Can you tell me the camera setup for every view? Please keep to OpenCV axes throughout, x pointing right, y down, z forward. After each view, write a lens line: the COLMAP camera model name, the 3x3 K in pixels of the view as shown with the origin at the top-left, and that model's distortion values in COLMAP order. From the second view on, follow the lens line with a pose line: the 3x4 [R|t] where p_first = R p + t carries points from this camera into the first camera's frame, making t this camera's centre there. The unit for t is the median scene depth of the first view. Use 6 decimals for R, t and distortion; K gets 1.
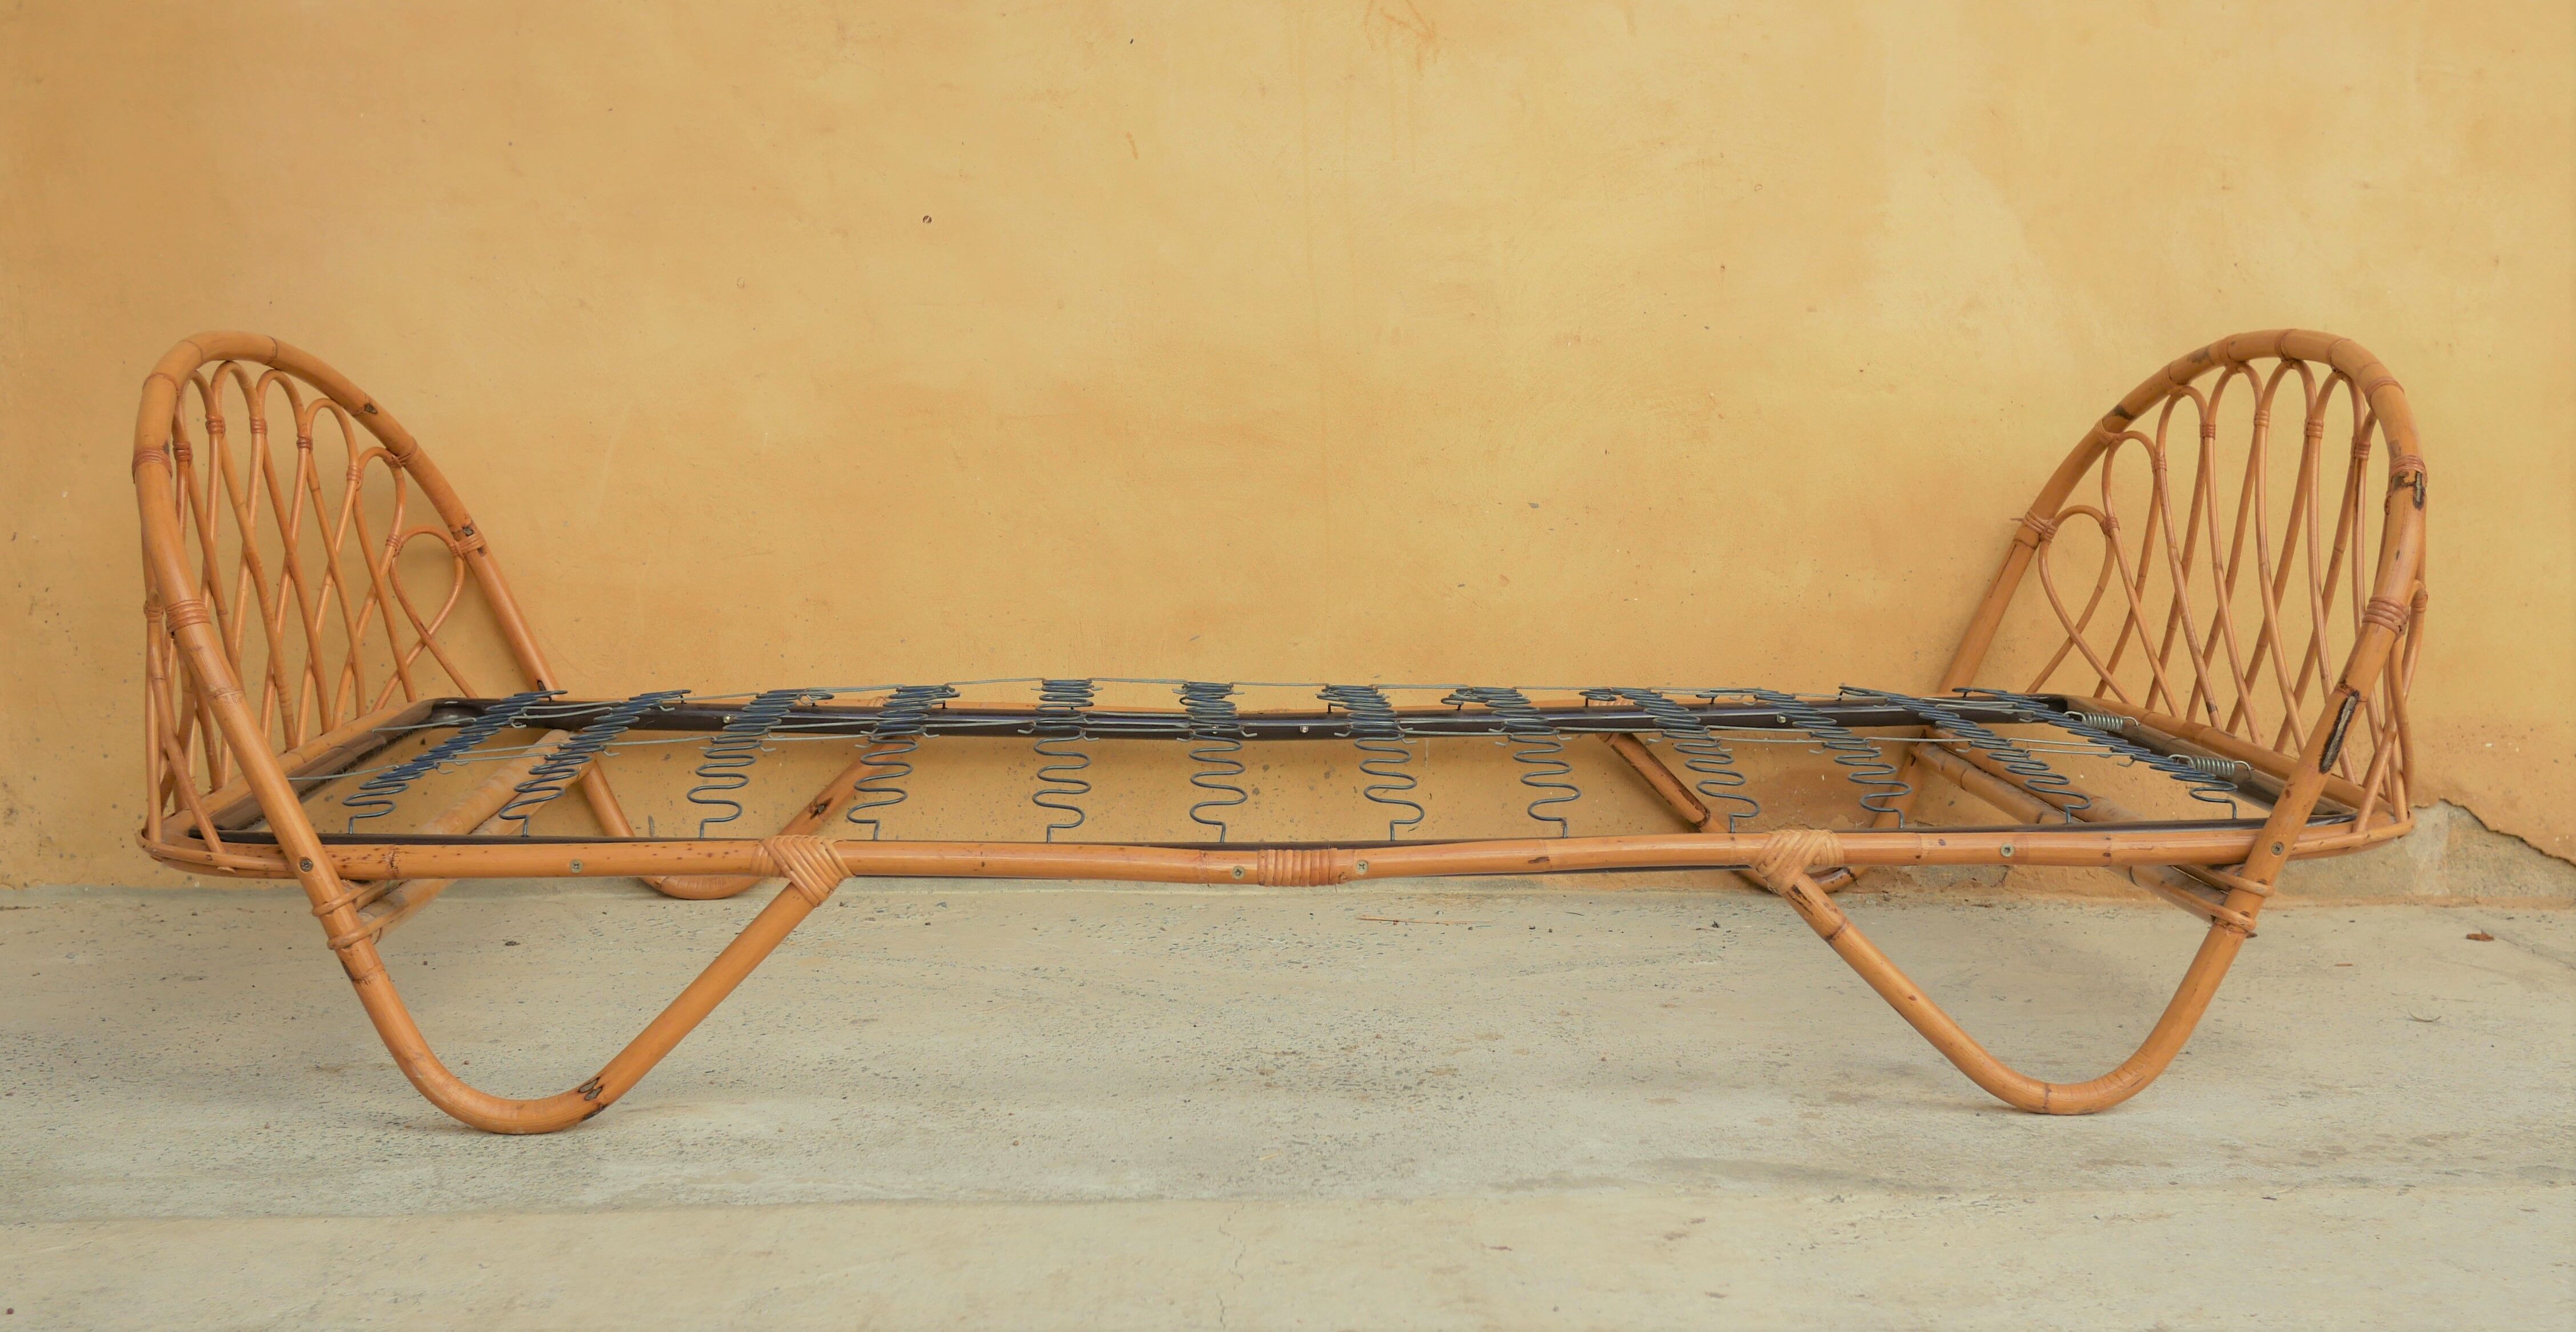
lens RADIAL K [[2758.2, 0, 1294.8], [0, 2758.2, 620.7], [0, 0, 1]] dist [-0.014988, -0.000156]
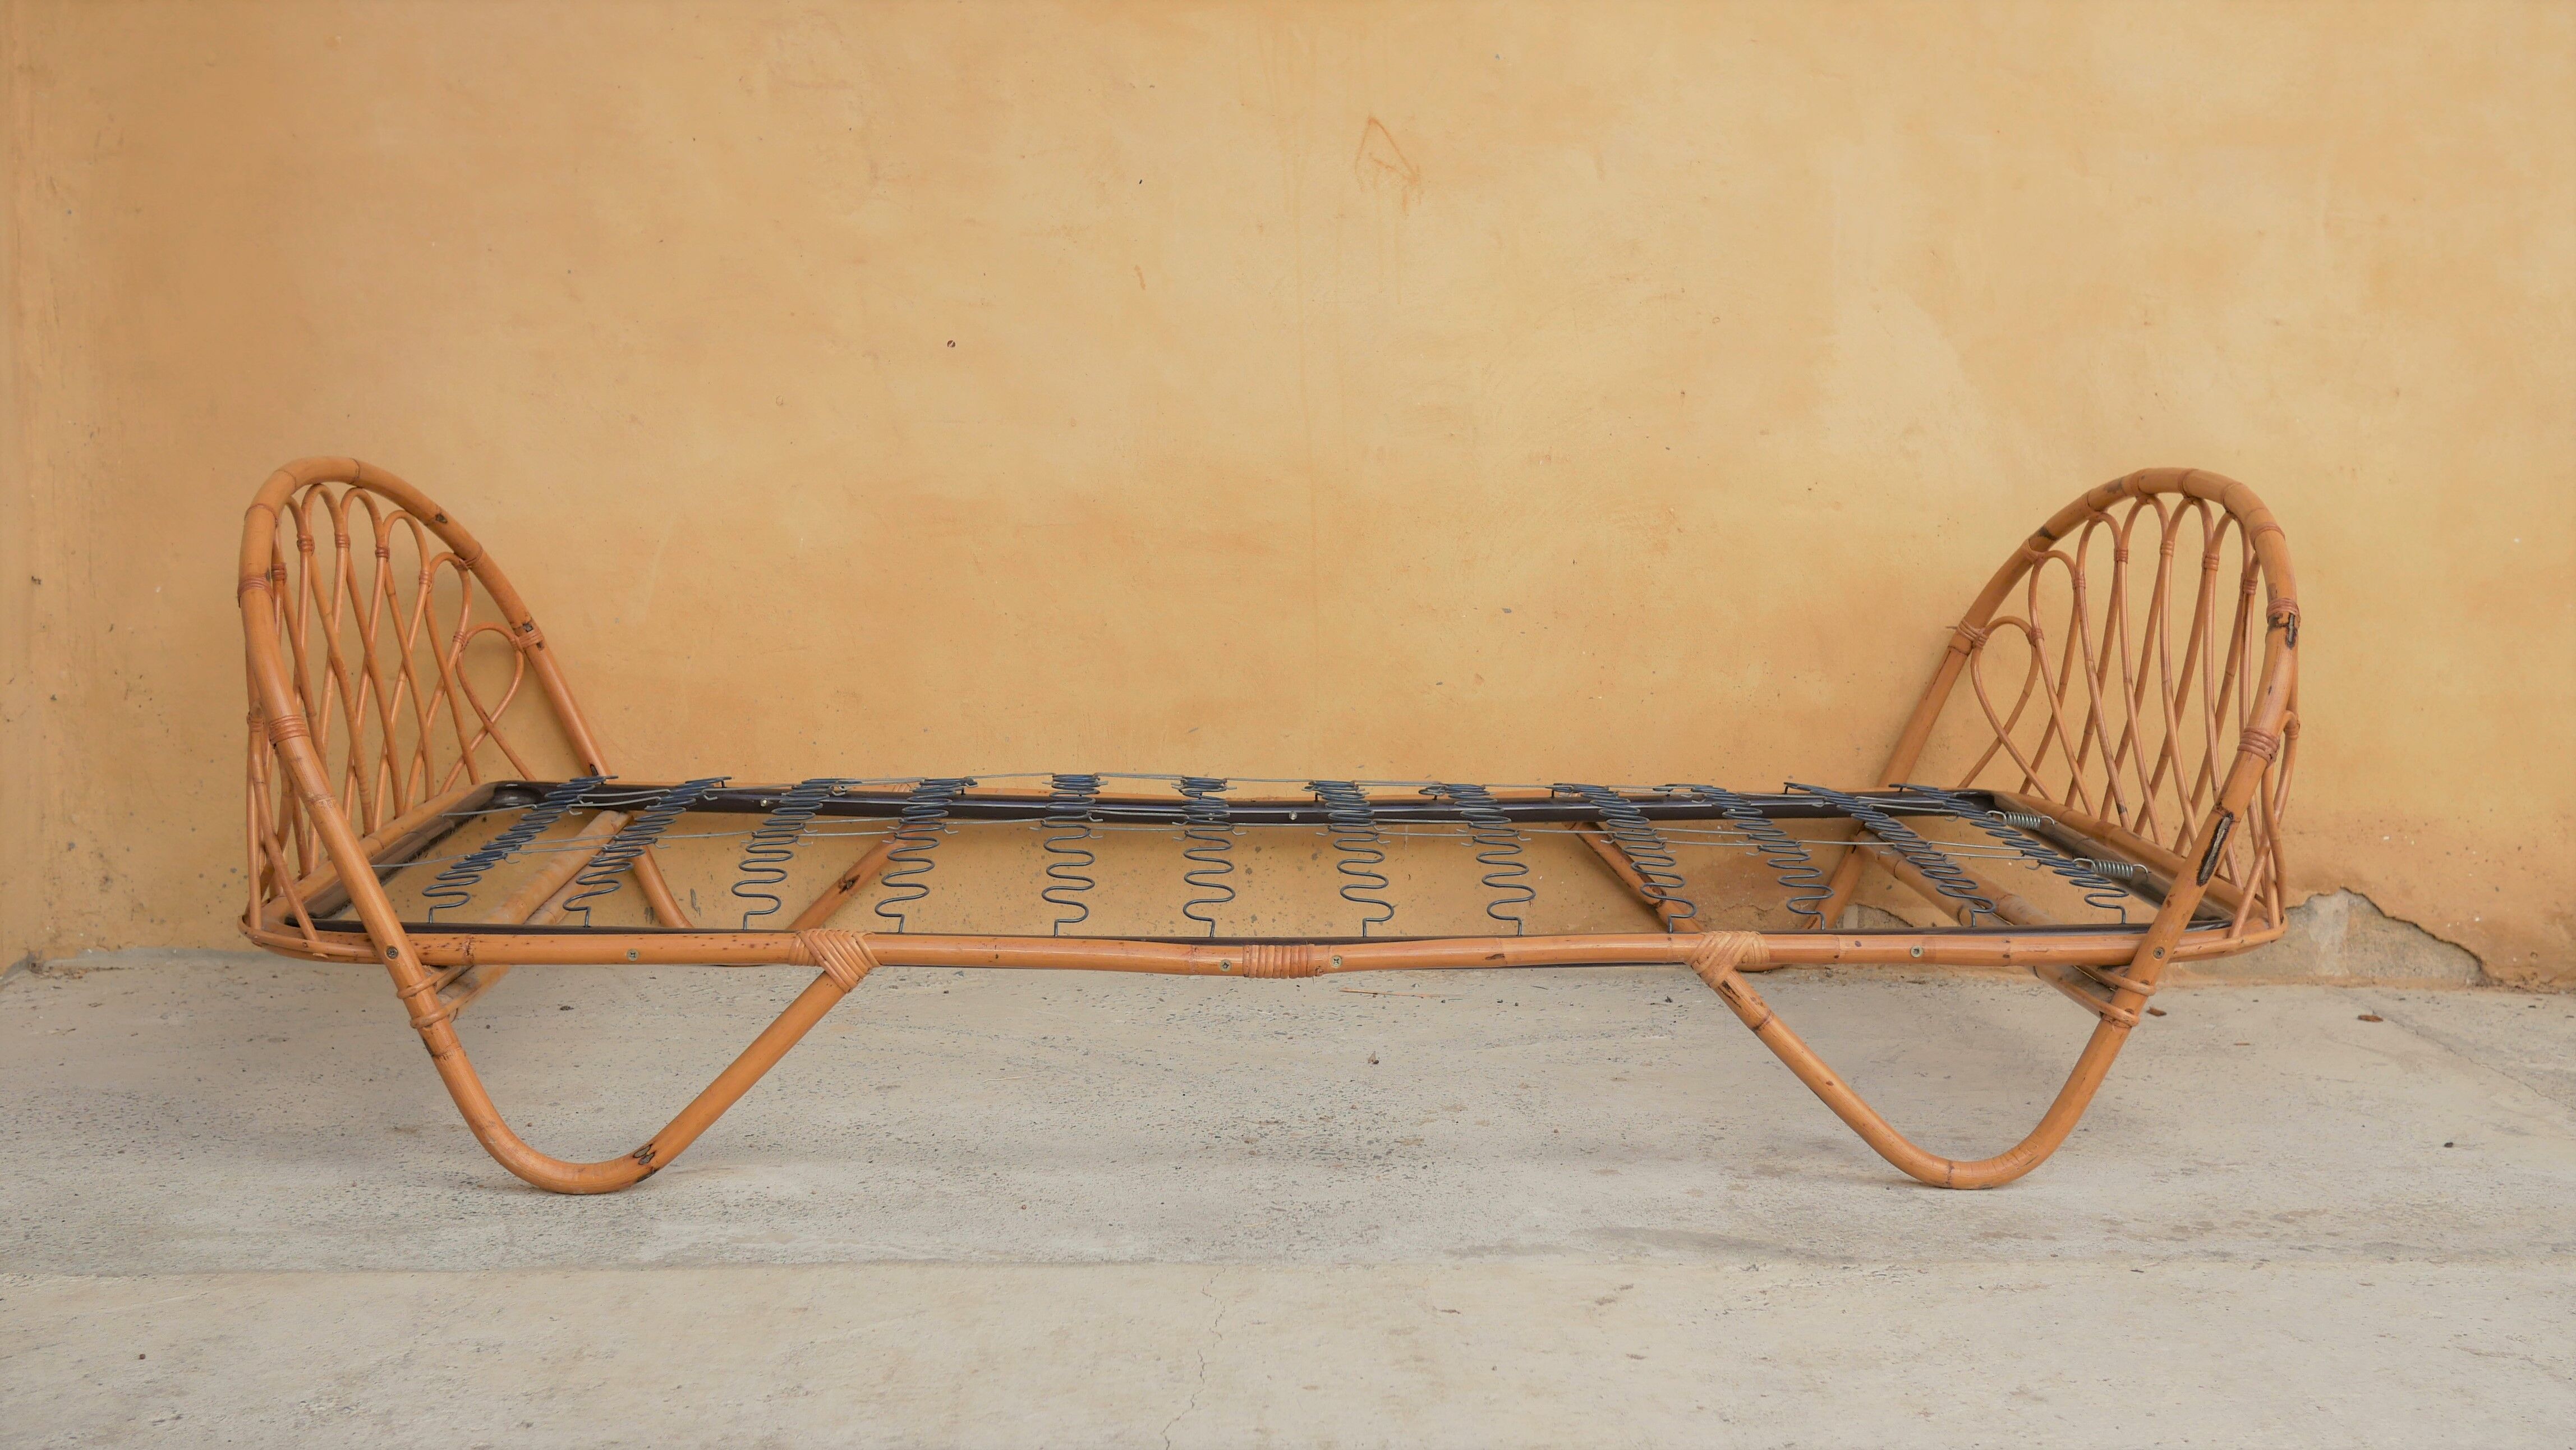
lens RADIAL K [[2680.0, 0, 1296.5], [0, 2680.0, 667.9], [0, 0, 1]] dist [-0.016663, 0.003158]
pose [[0.999952, 0.009473, -0.002550, 0.009365], [-0.009462, 0.999946, 0.004275, -0.032334], [0.002590, -0.004251, 0.999988, -0.078885]]
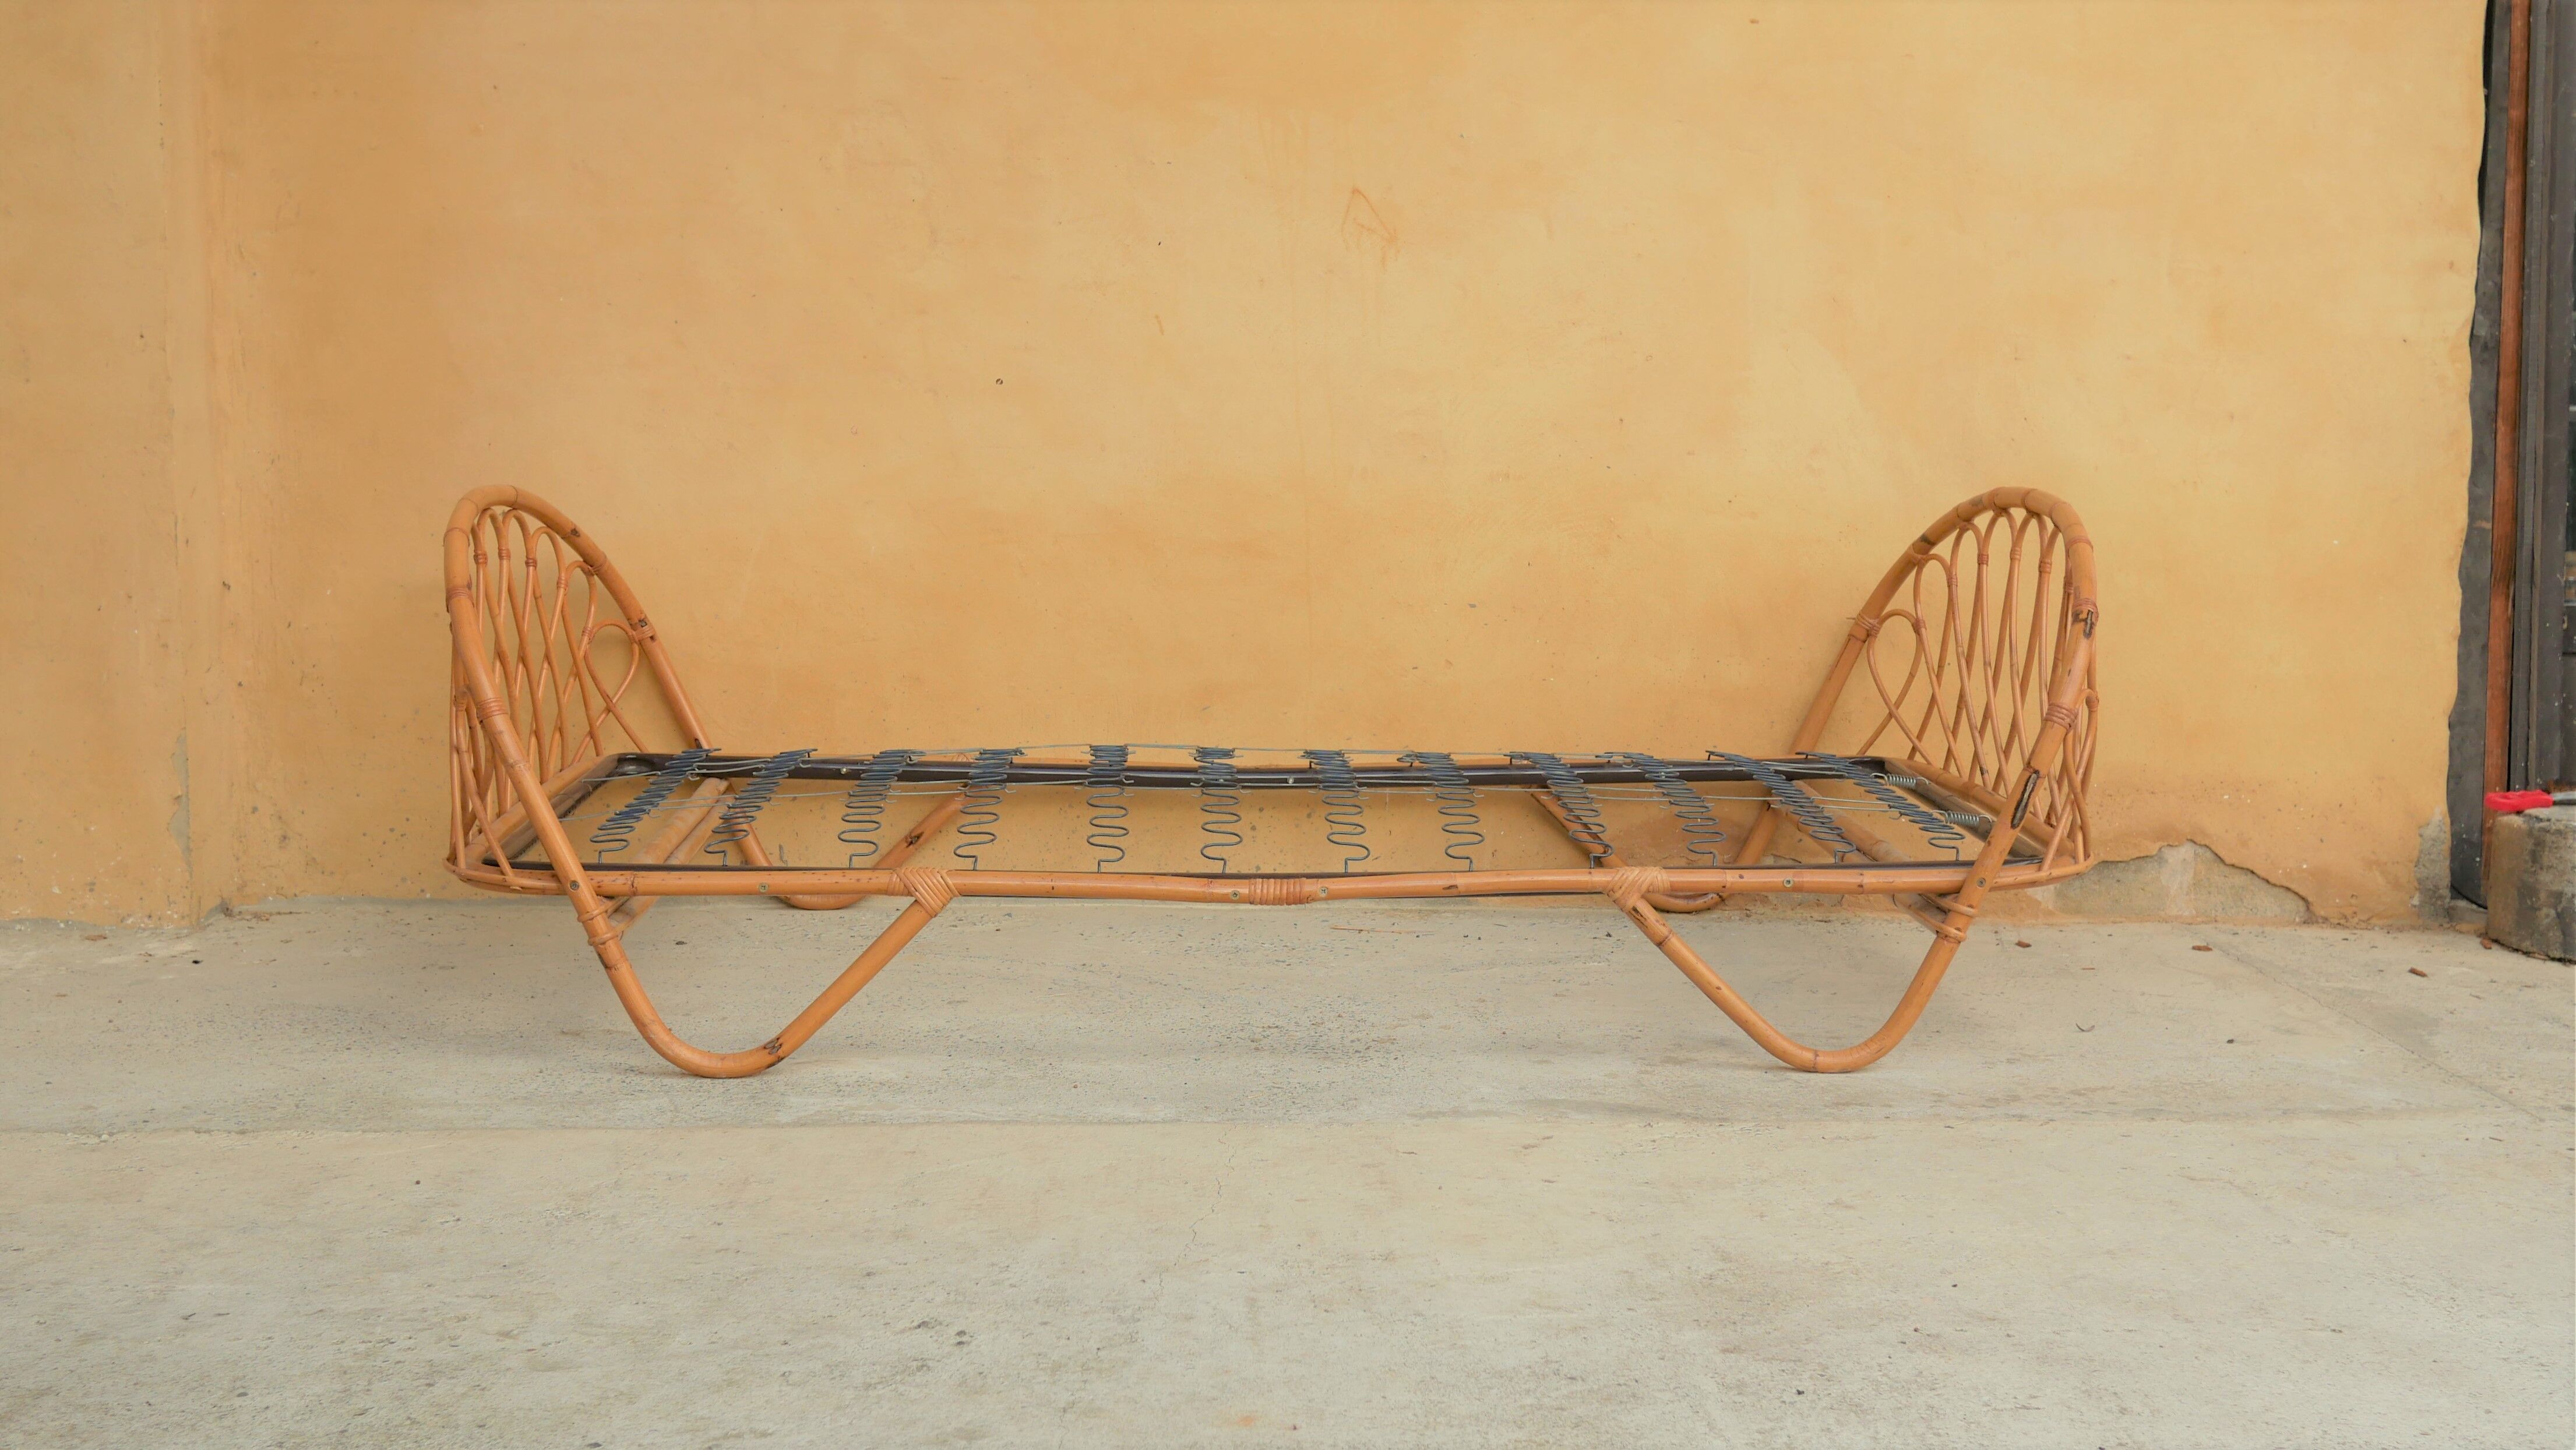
lens RADIAL K [[2679.3, 0, 1296.5], [0, 2679.3, 667.9], [0, 0, 1]] dist [-0.016663, 0.003158]
pose [[0.999973, 0.006106, -0.004047, 0.014724], [-0.006059, 0.999915, 0.011522, -0.037691], [0.004117, -0.011498, 0.999925, -0.339229]]
